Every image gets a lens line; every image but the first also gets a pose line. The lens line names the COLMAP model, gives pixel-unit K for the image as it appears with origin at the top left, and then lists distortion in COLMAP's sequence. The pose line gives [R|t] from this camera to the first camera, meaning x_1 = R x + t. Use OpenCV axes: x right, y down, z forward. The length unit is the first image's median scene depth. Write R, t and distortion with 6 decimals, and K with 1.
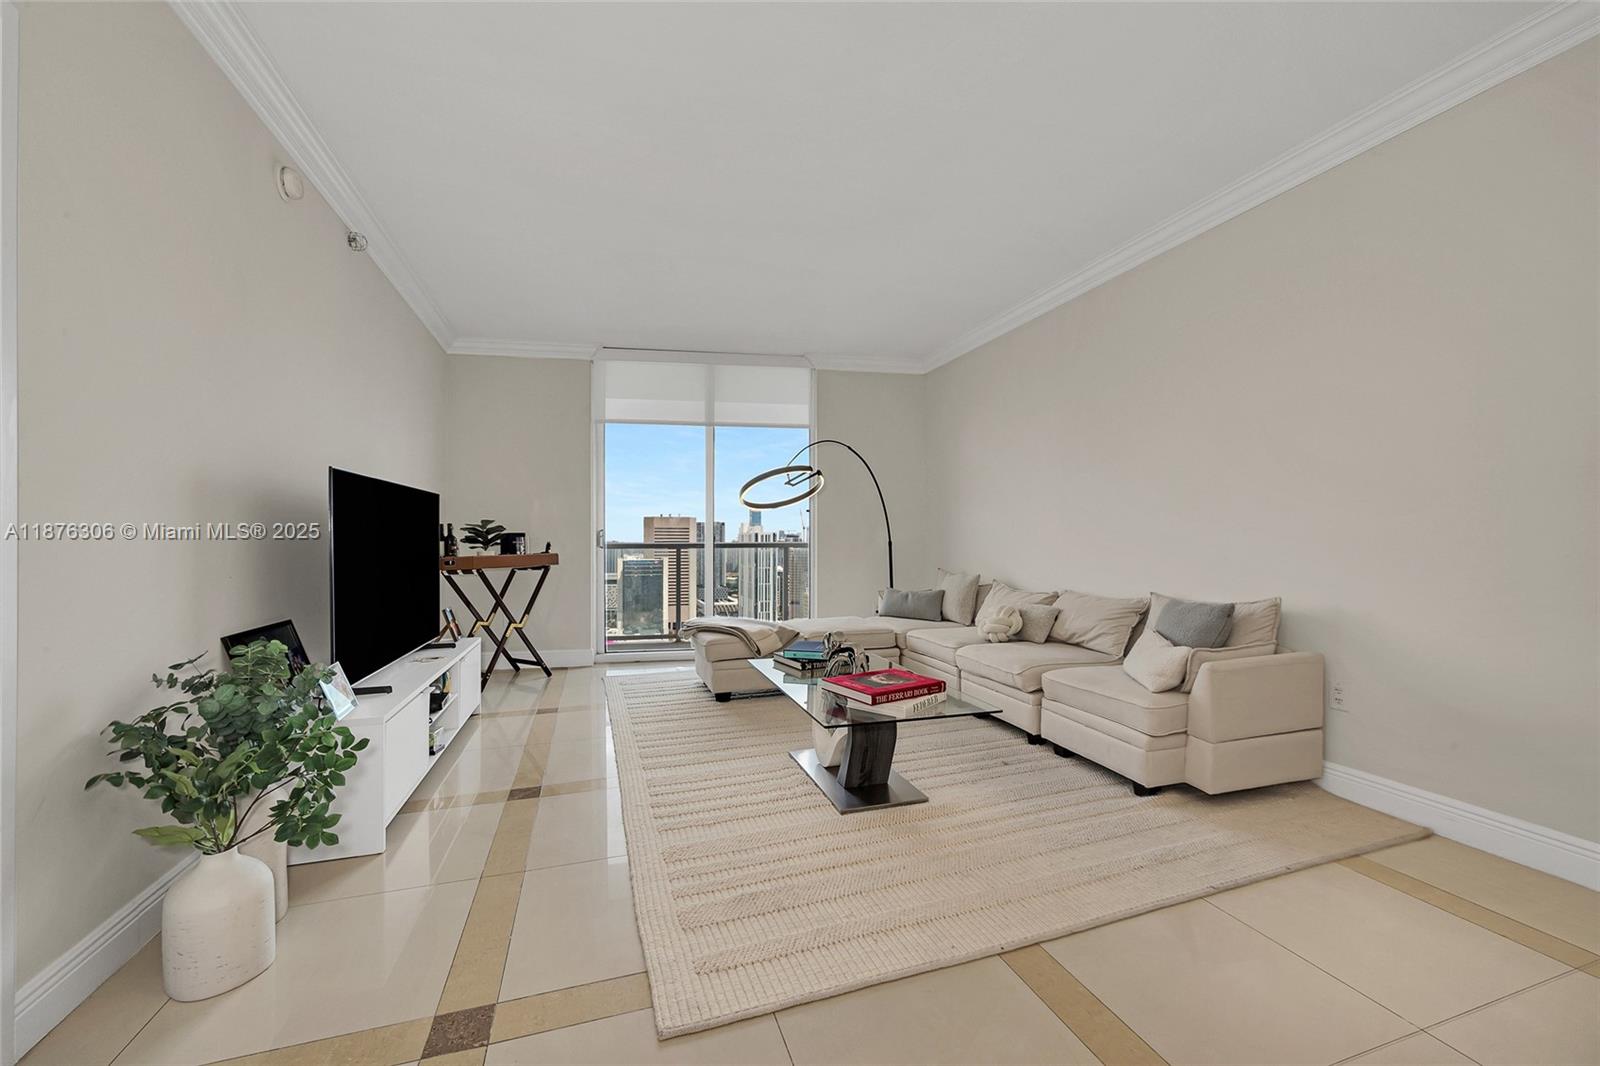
lens RADIAL K [[634.8, 0, 801.1], [0, 634.8, 540.2], [0, 0, 1]] dist [-0.000340, 0.005380]
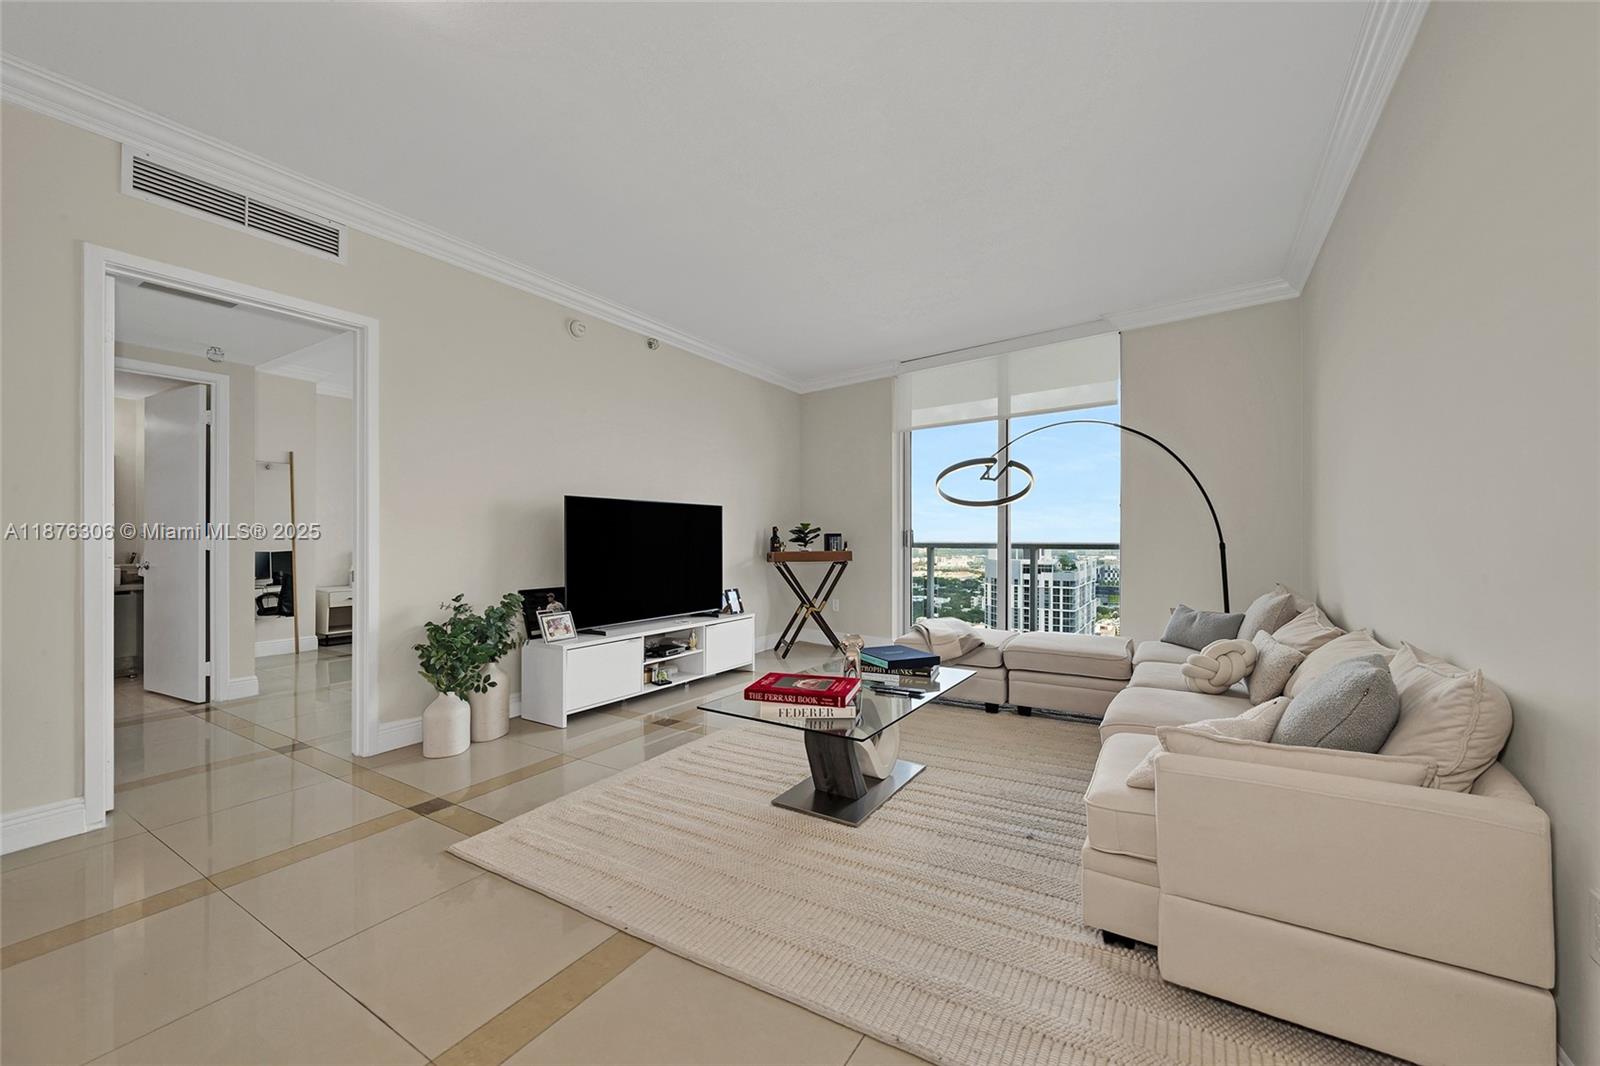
lens RADIAL K [[634.8, 0, 801.1], [0, 634.8, 540.2], [0, 0, 1]] dist [-0.000340, 0.005380]
pose [[0.639746, 0.004811, -0.768572, 0.736177], [-0.004000, 0.999988, 0.002929, -0.003222], [0.768576, 0.001201, 0.639757, 0.309237]]
